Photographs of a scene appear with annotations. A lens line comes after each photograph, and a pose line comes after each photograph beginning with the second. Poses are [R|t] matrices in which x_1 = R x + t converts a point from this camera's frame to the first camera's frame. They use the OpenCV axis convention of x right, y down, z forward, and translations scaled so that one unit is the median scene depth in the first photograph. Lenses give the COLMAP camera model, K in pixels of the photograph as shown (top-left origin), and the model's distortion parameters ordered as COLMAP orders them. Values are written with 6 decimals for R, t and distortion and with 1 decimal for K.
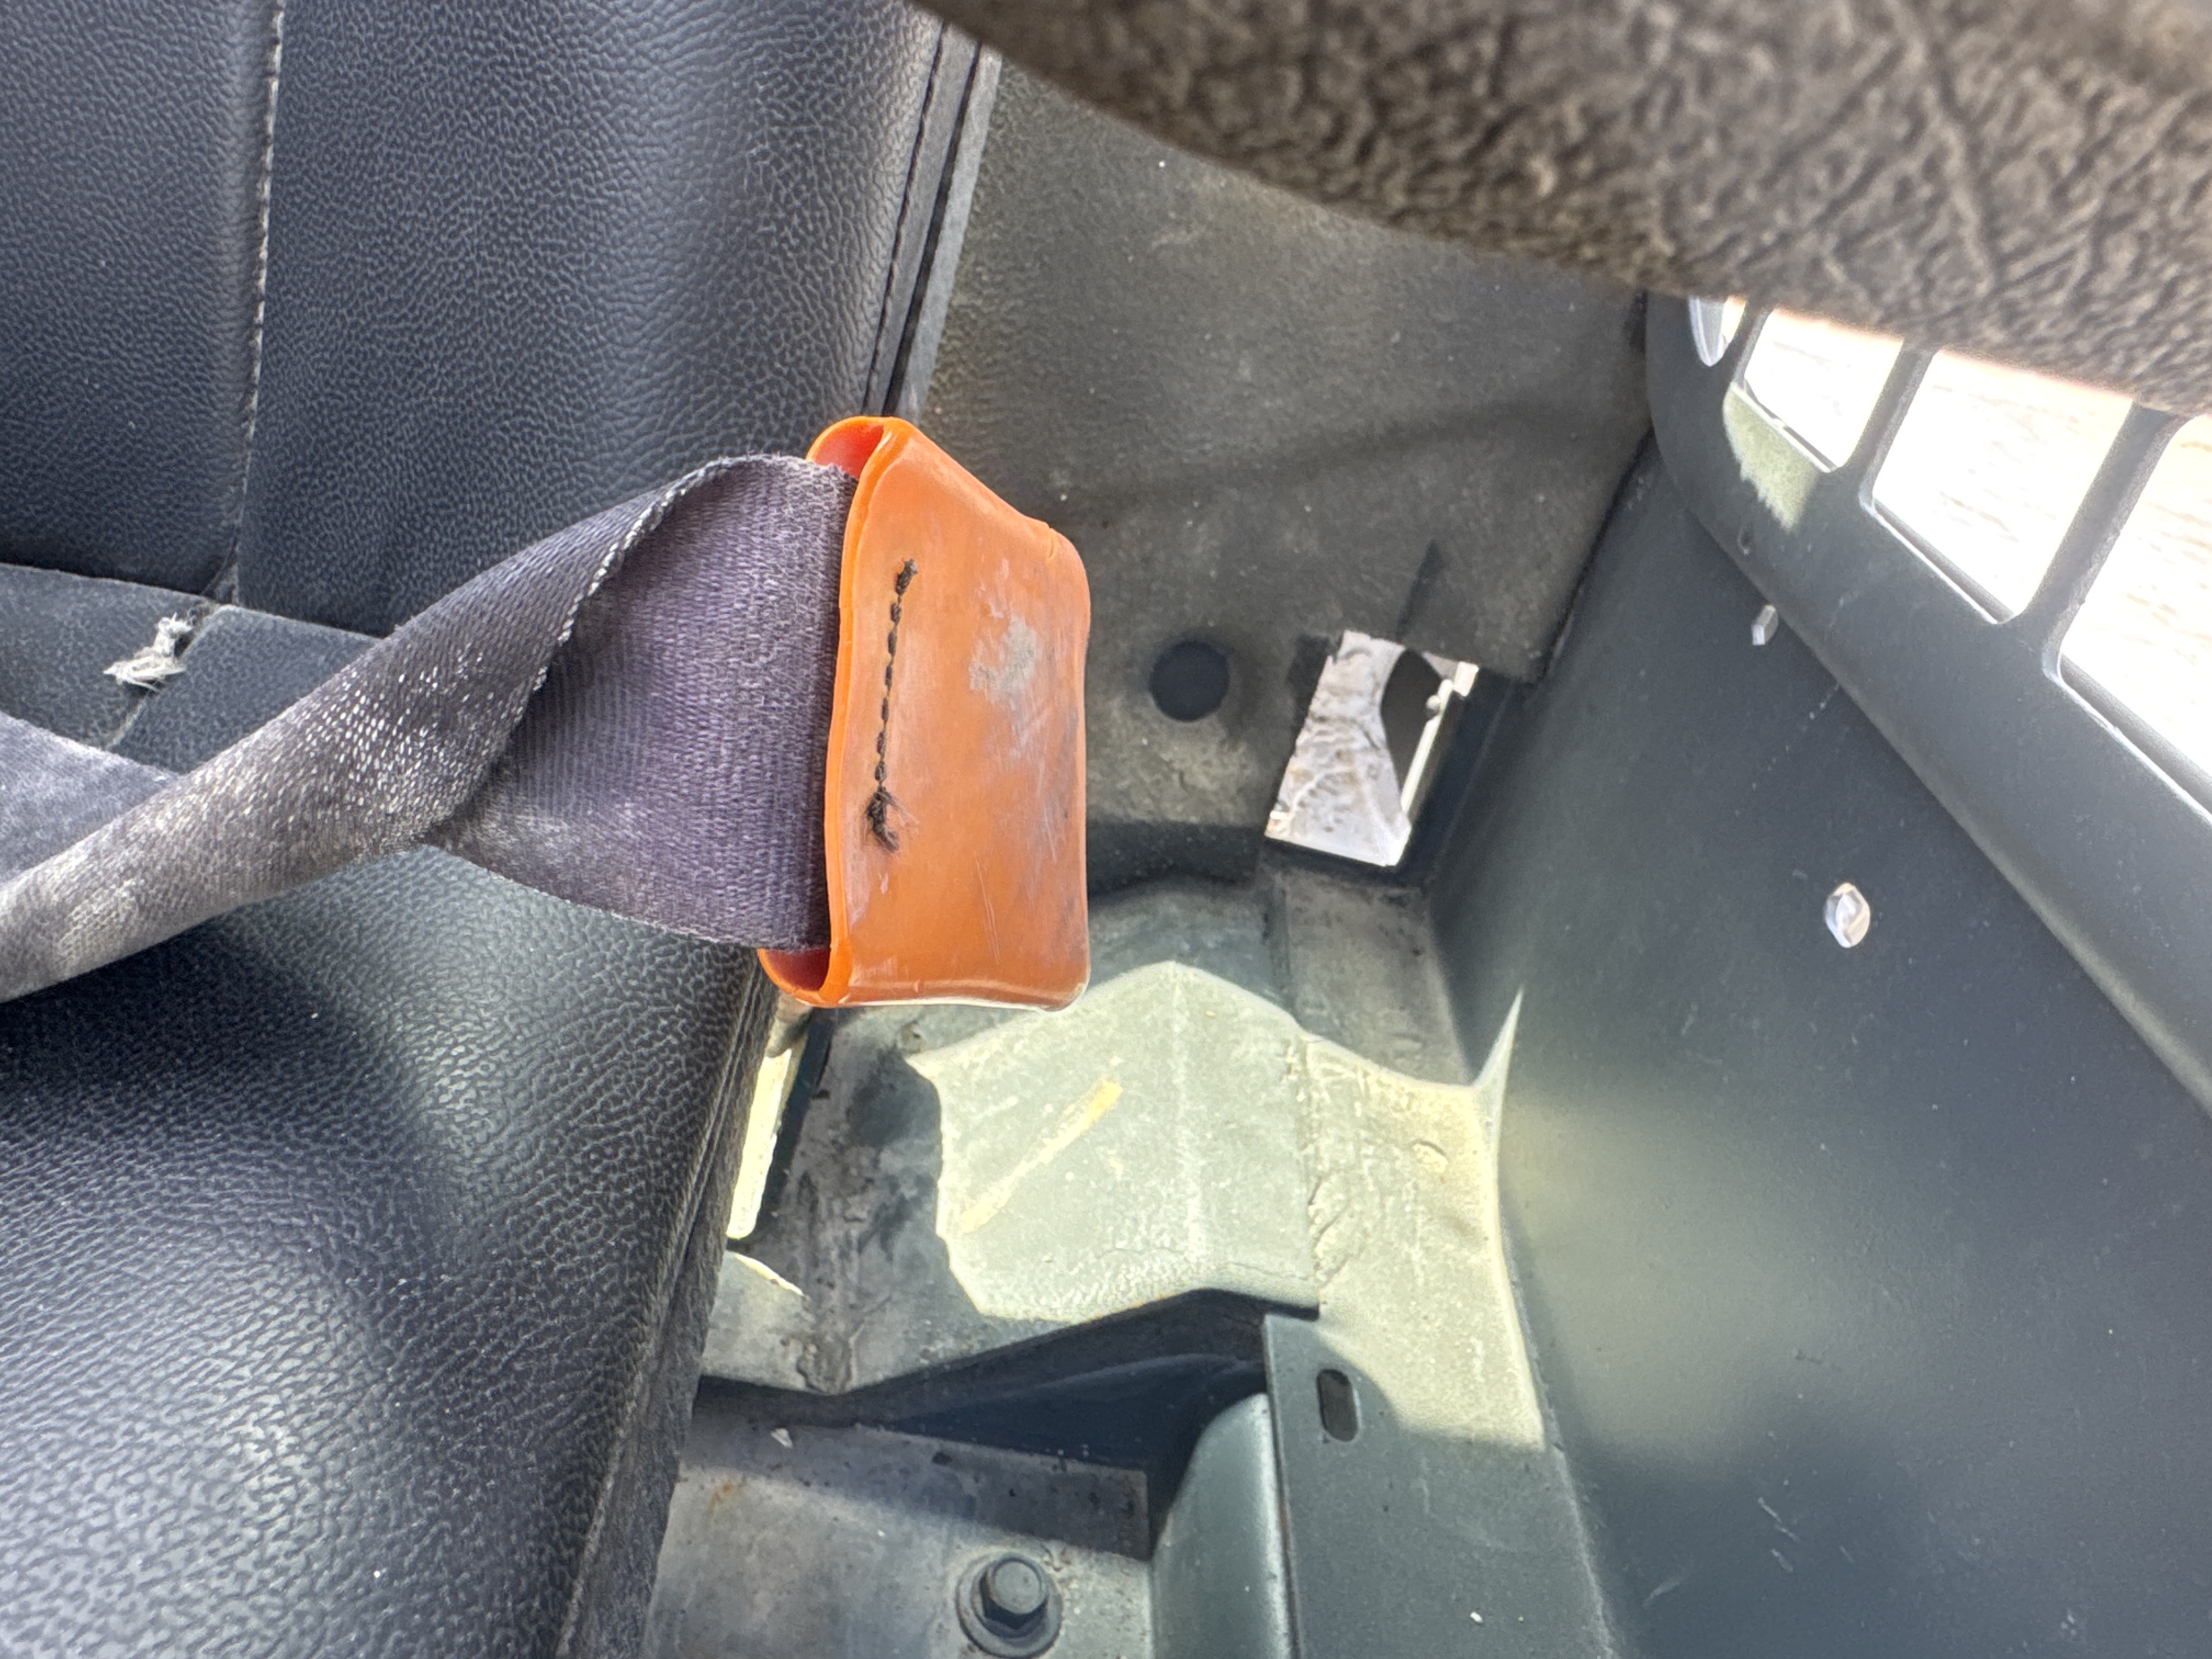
lens RADIAL K [[1556.9, 0, 1091.4], [0, 1556.9, 833.4], [0, 0, 1]] dist [-0.000344, -0.002444]
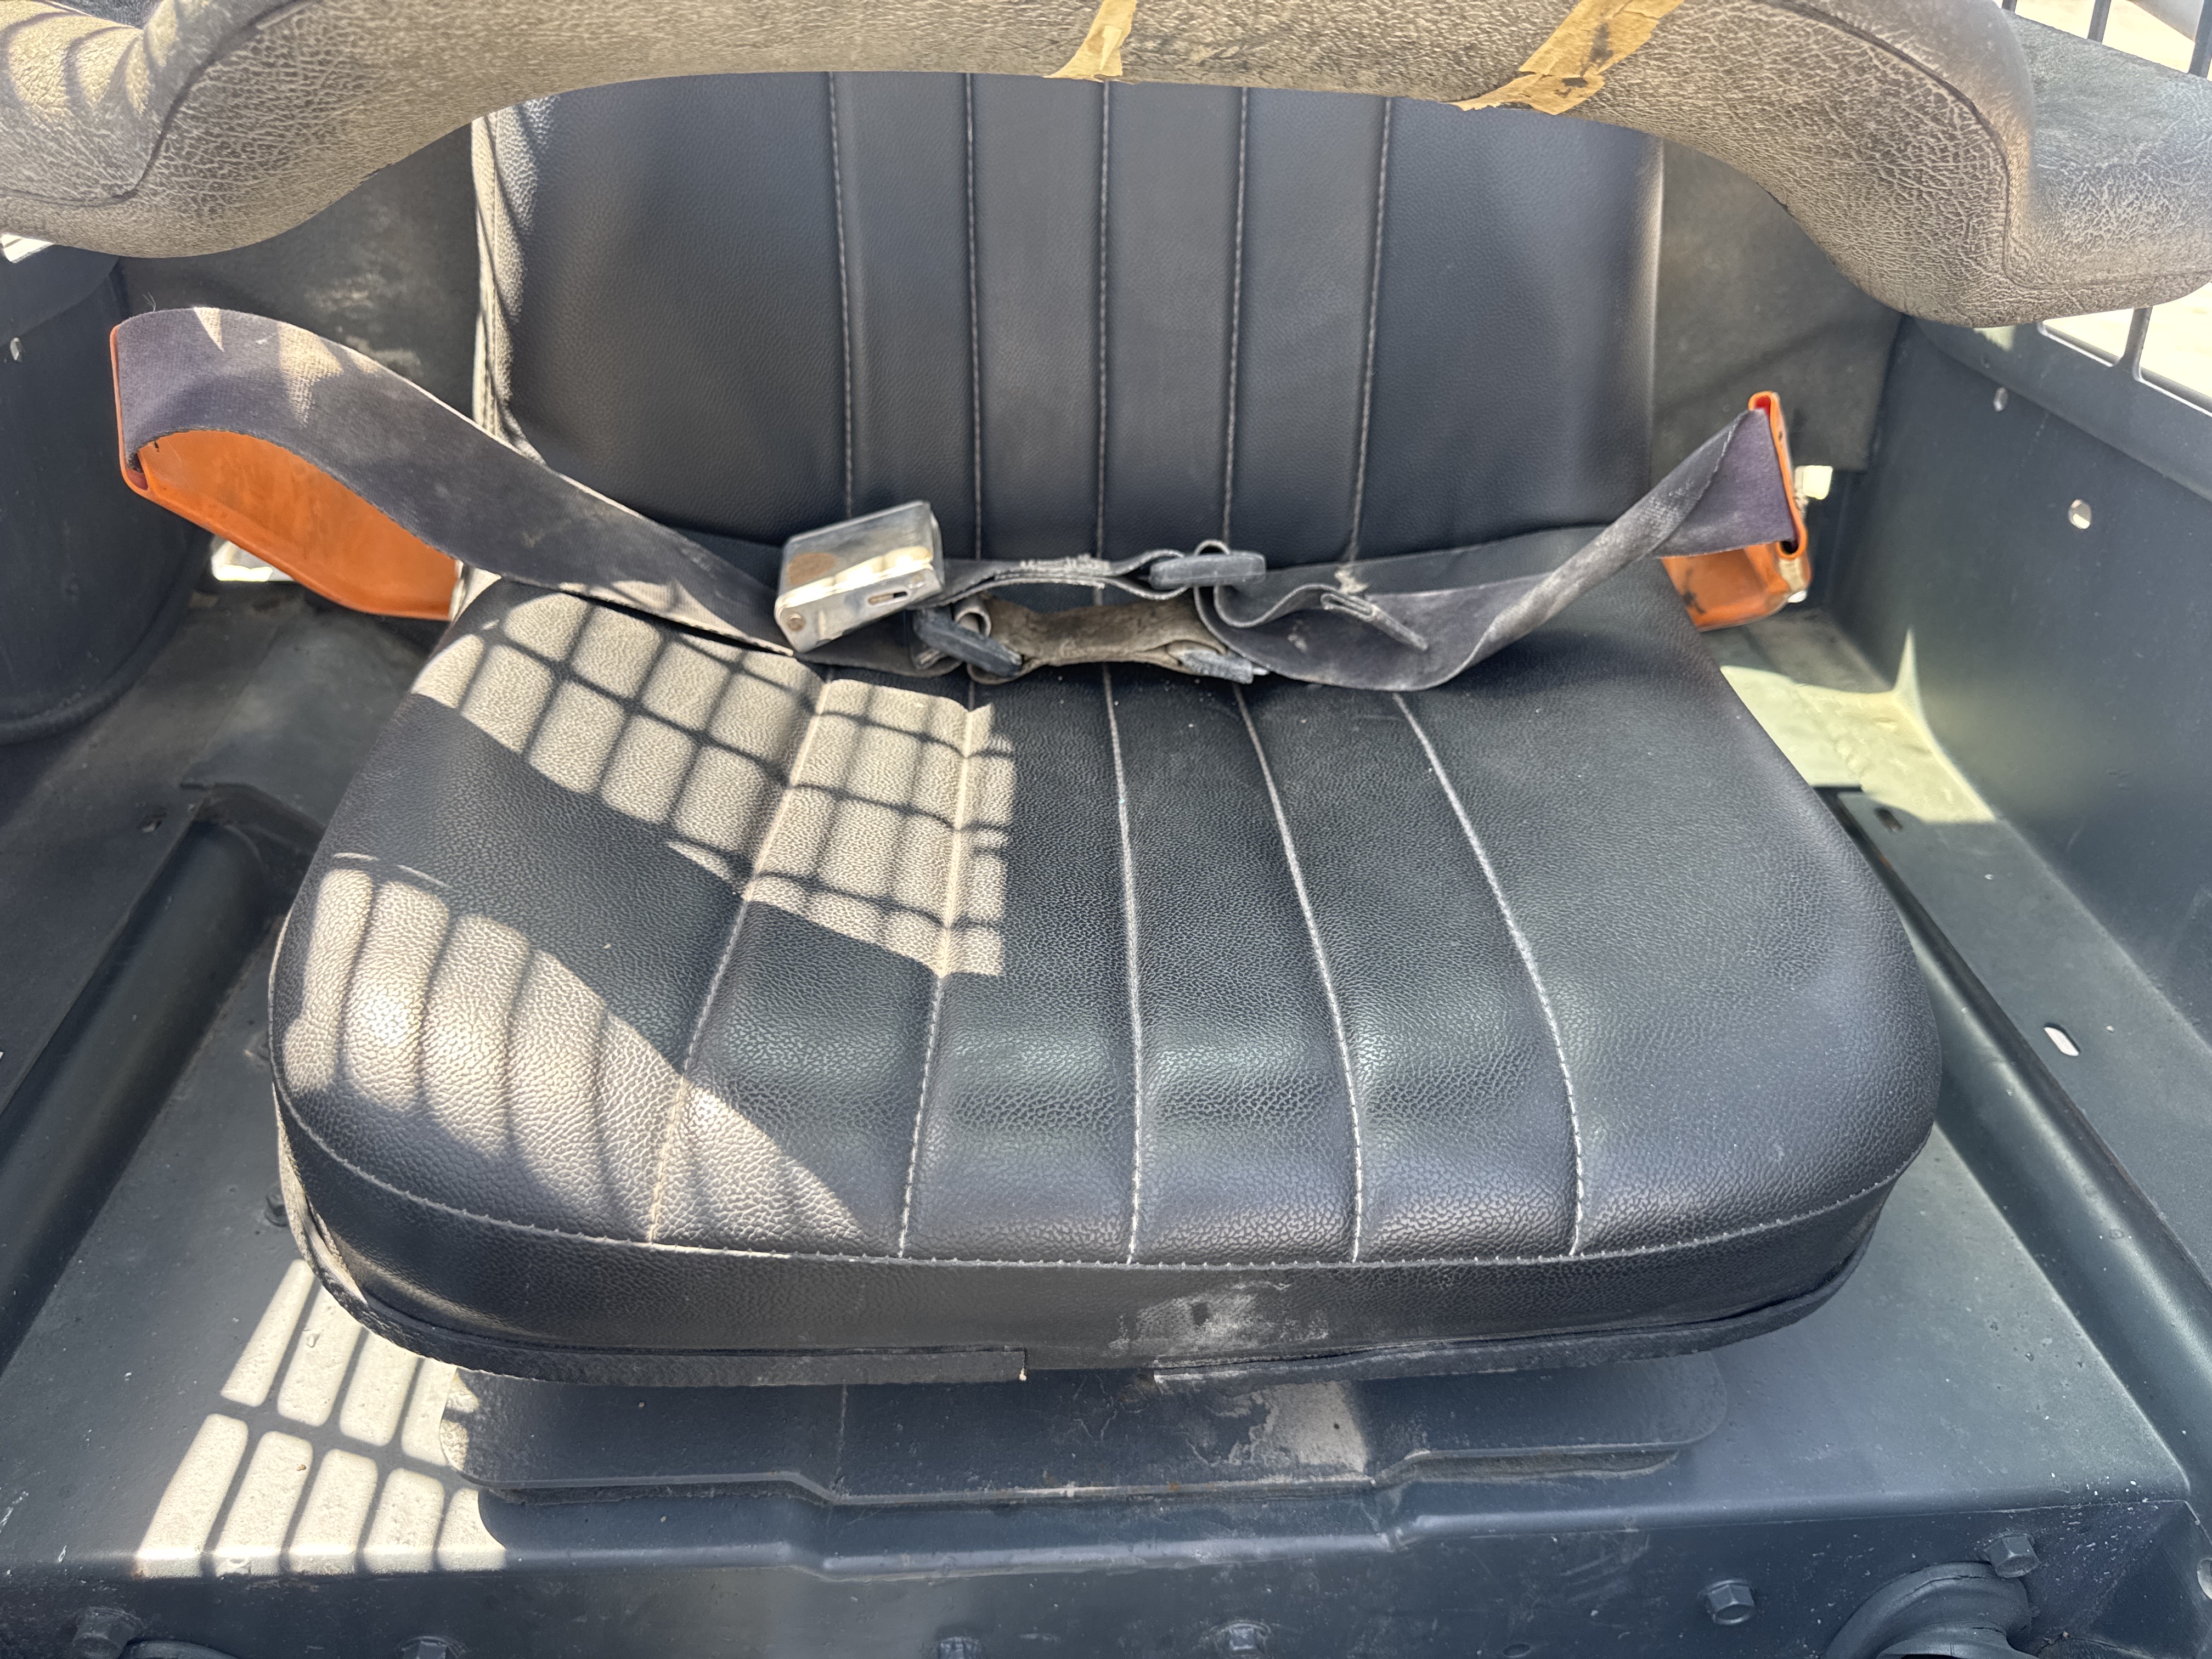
lens RADIAL K [[1585.7, 0, 1130.0], [0, 1585.7, 835.8], [0, 0, 1]] dist [0.007604, -0.000788]
pose [[0.965807, -0.246201, -0.081255, -0.578125], [0.245369, 0.969219, -0.020226, 0.164571], [0.083733, -0.000403, 0.996488, -1.052671]]
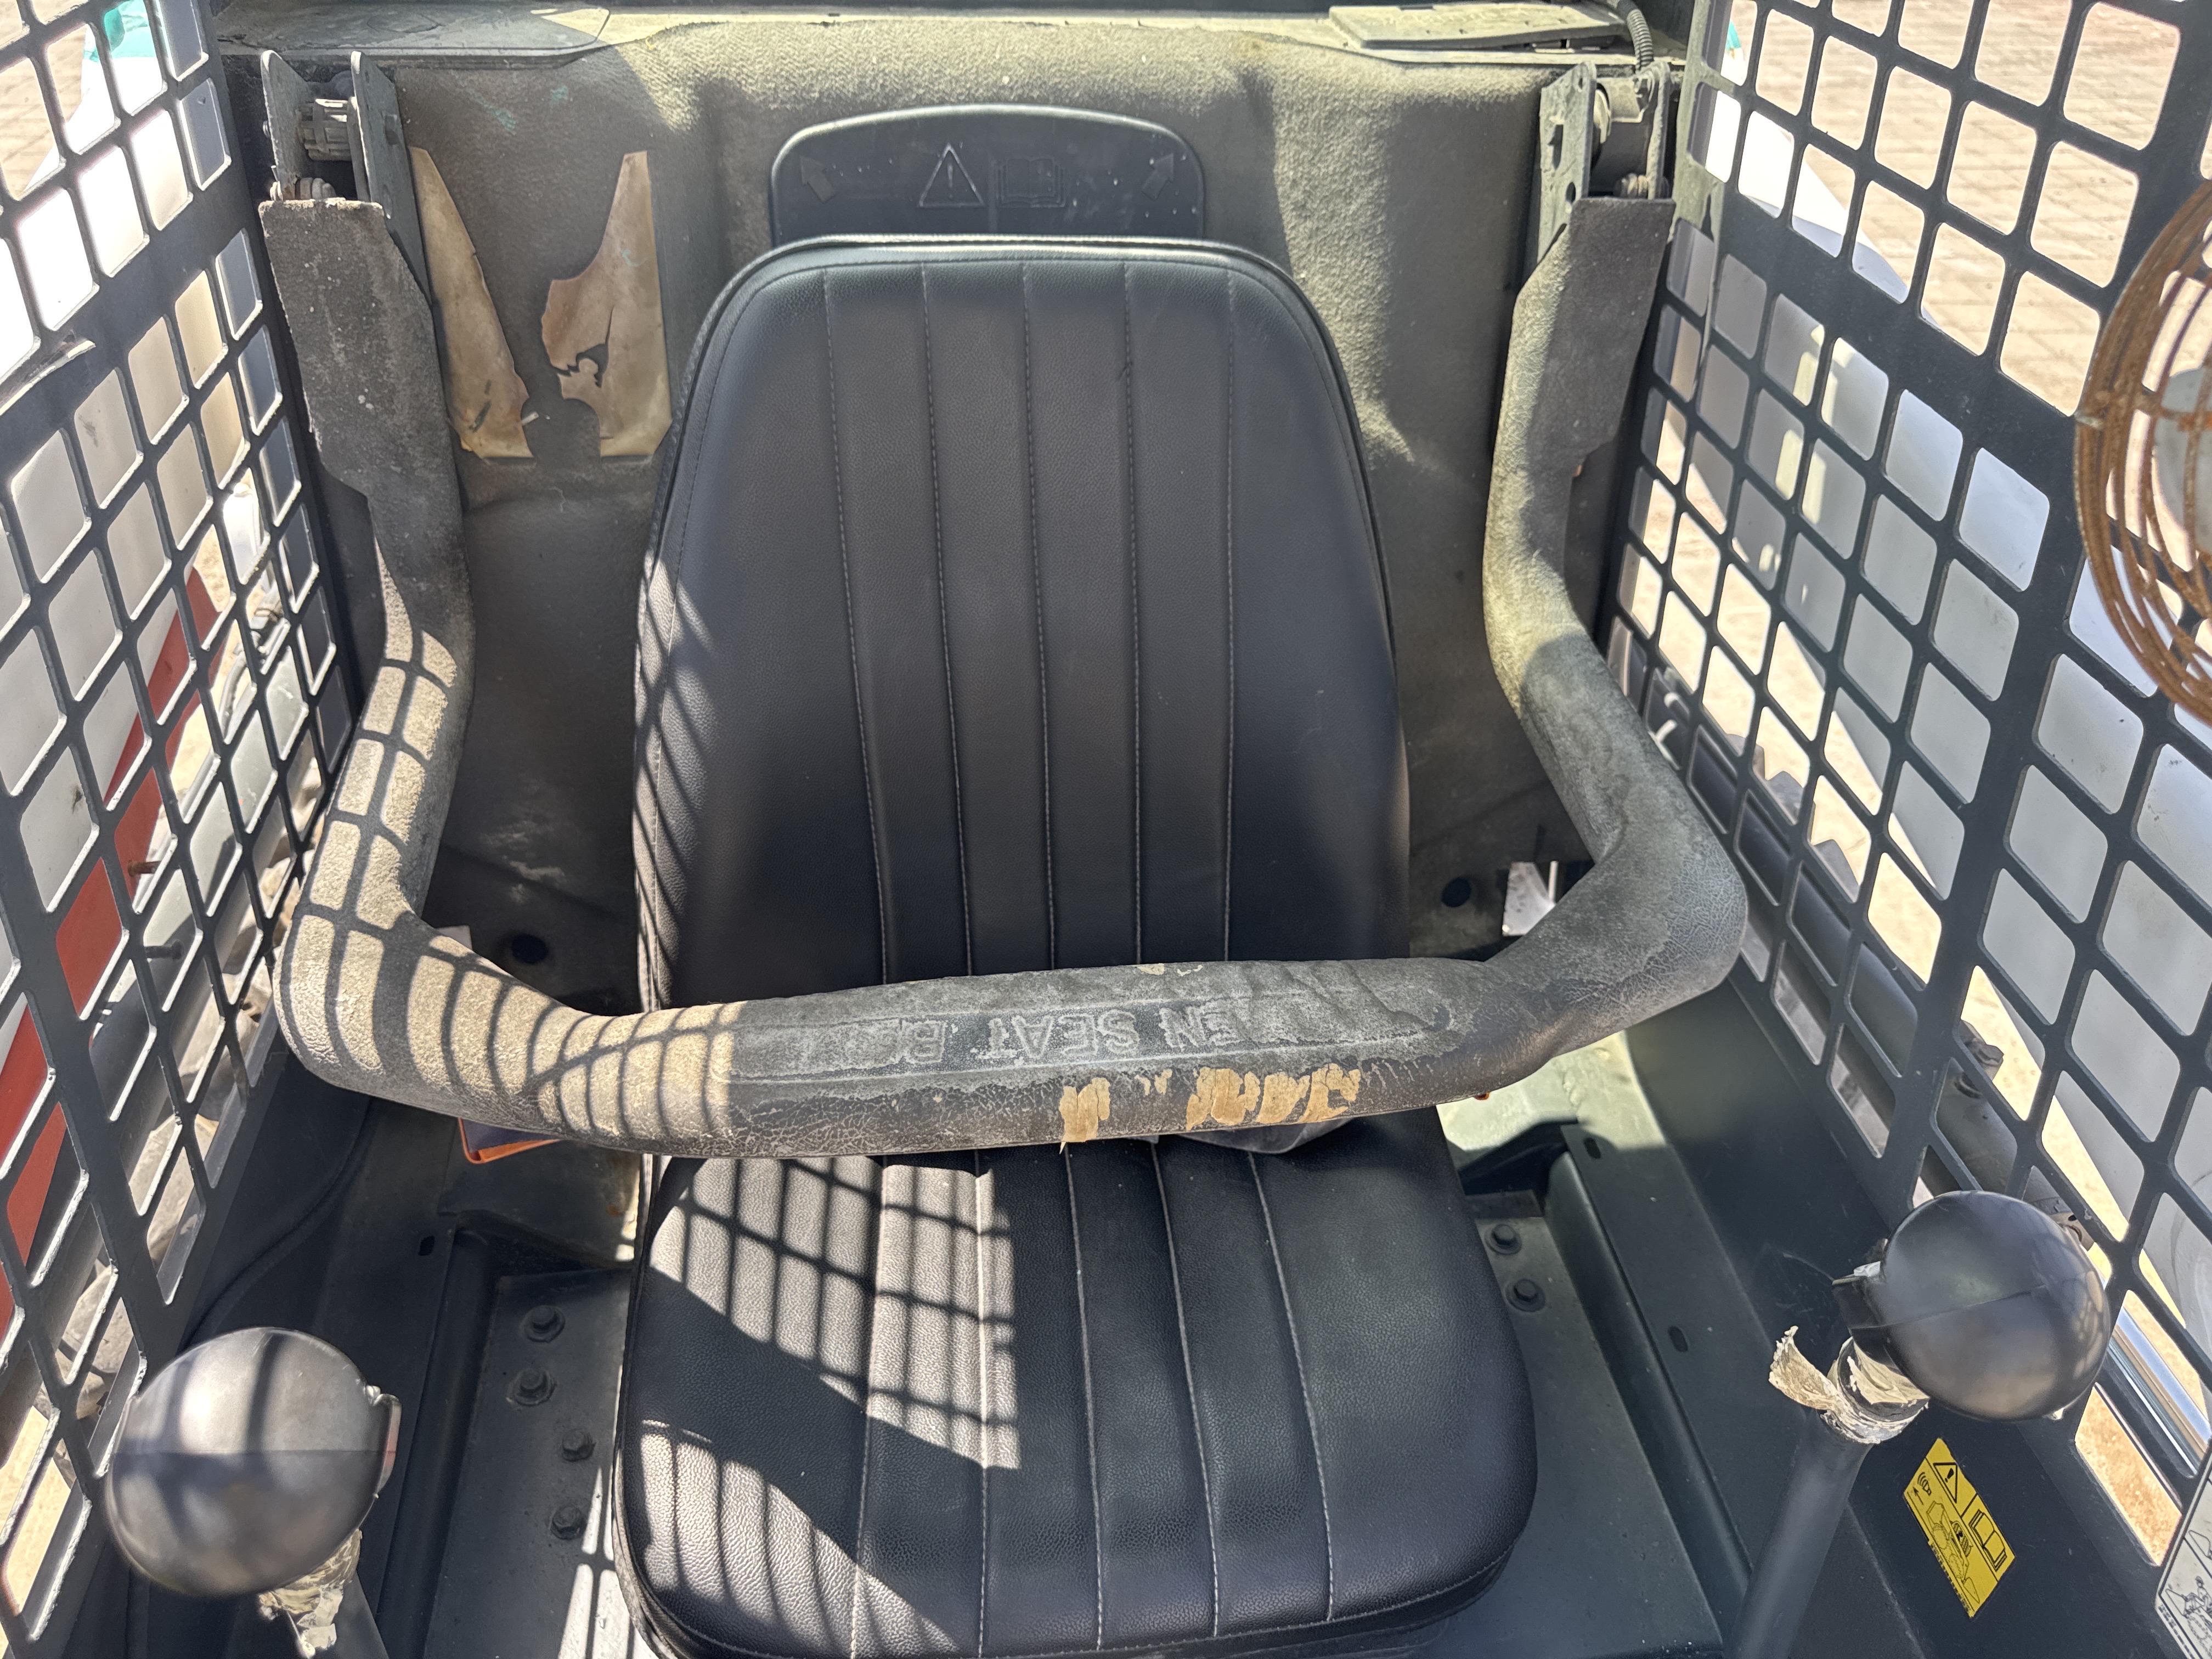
lens RADIAL K [[1560.3, 0, 1118.1], [0, 1560.3, 843.3], [0, 0, 1]] dist [0.178724, -0.337935]
pose [[0.956820, -0.279962, -0.078209, -0.286730], [0.285980, 0.954826, 0.080760, -0.644417], [0.052067, -0.099639, 0.993660, -1.855096]]
